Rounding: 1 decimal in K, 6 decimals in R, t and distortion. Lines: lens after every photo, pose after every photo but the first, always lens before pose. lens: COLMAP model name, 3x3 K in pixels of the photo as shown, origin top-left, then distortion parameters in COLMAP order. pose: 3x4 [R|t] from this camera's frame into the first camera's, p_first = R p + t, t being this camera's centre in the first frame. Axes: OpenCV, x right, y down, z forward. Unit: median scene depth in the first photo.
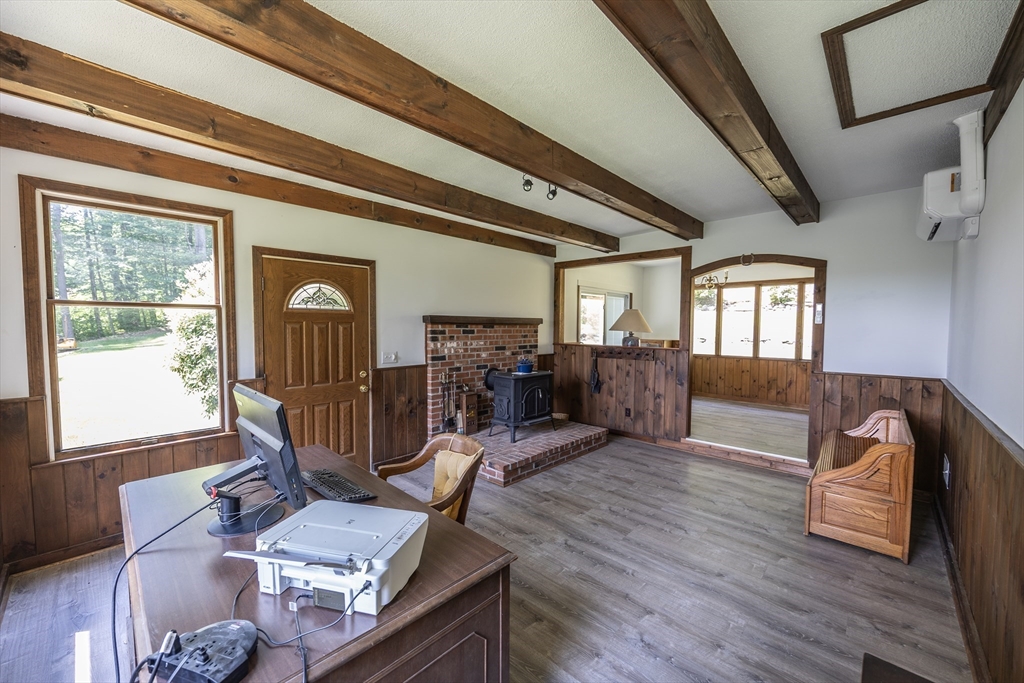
lens RADIAL K [[393.0, 0, 513.8], [0, 393.0, 344.3], [0, 0, 1]] dist [-0.001839, -0.000249]
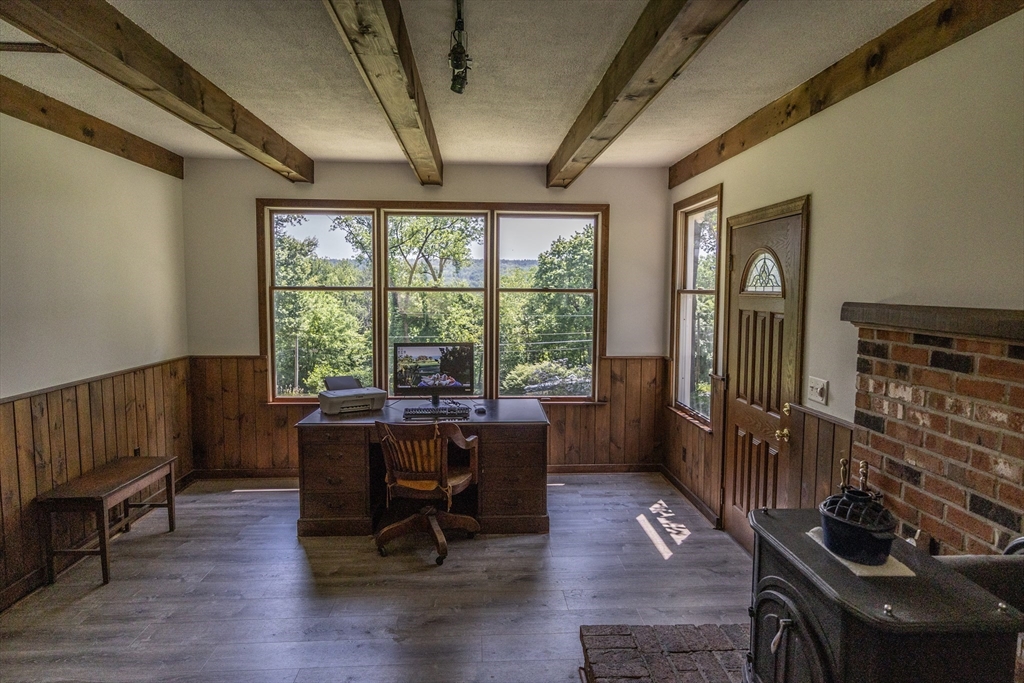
lens RADIAL K [[642.5, 0, 512.0], [0, 642.5, 341.5], [0, 0, 1]] dist [-0.001164, 0.000571]
pose [[-0.680236, 0.057183, -0.730759, 0.449903], [-0.040678, 0.992471, 0.115529, -0.090060], [0.731863, 0.108313, -0.672789, 1.120115]]
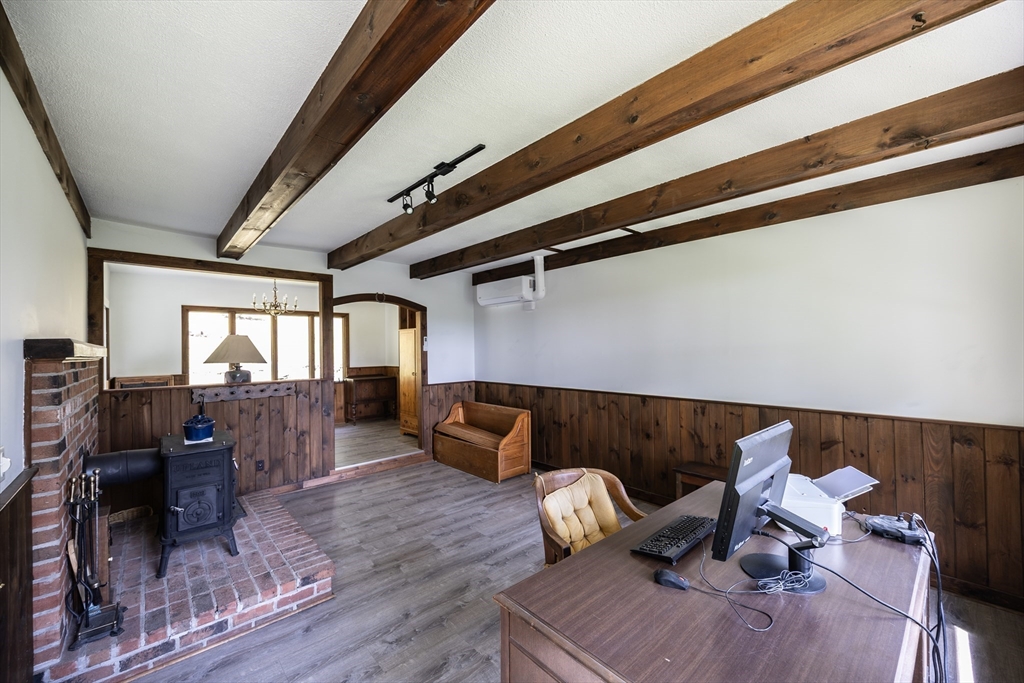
lens RADIAL K [[393.0, 0, 513.8], [0, 393.0, 344.3], [0, 0, 1]] dist [-0.001839, -0.000249]
pose [[0.098027, 0.005482, 0.995169, -0.517599], [0.062972, 0.997947, -0.011700, -0.032540], [-0.993189, 0.063814, 0.097480, 0.466680]]
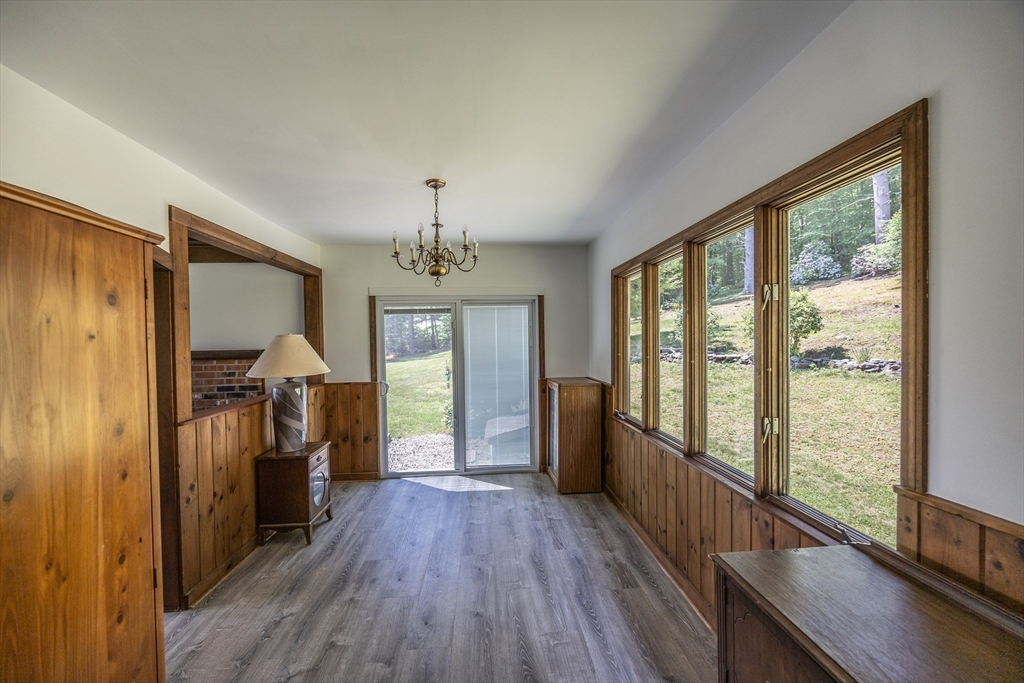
lens RADIAL K [[393.0, 0, 513.8], [0, 393.0, 344.3], [0, 0, 1]] dist [-0.001839, -0.000249]
pose [[0.715517, -0.004615, -0.698580, 1.139021], [-0.017242, 0.999557, -0.024263, -0.083370], [0.698383, 0.029406, 0.715120, 1.011017]]
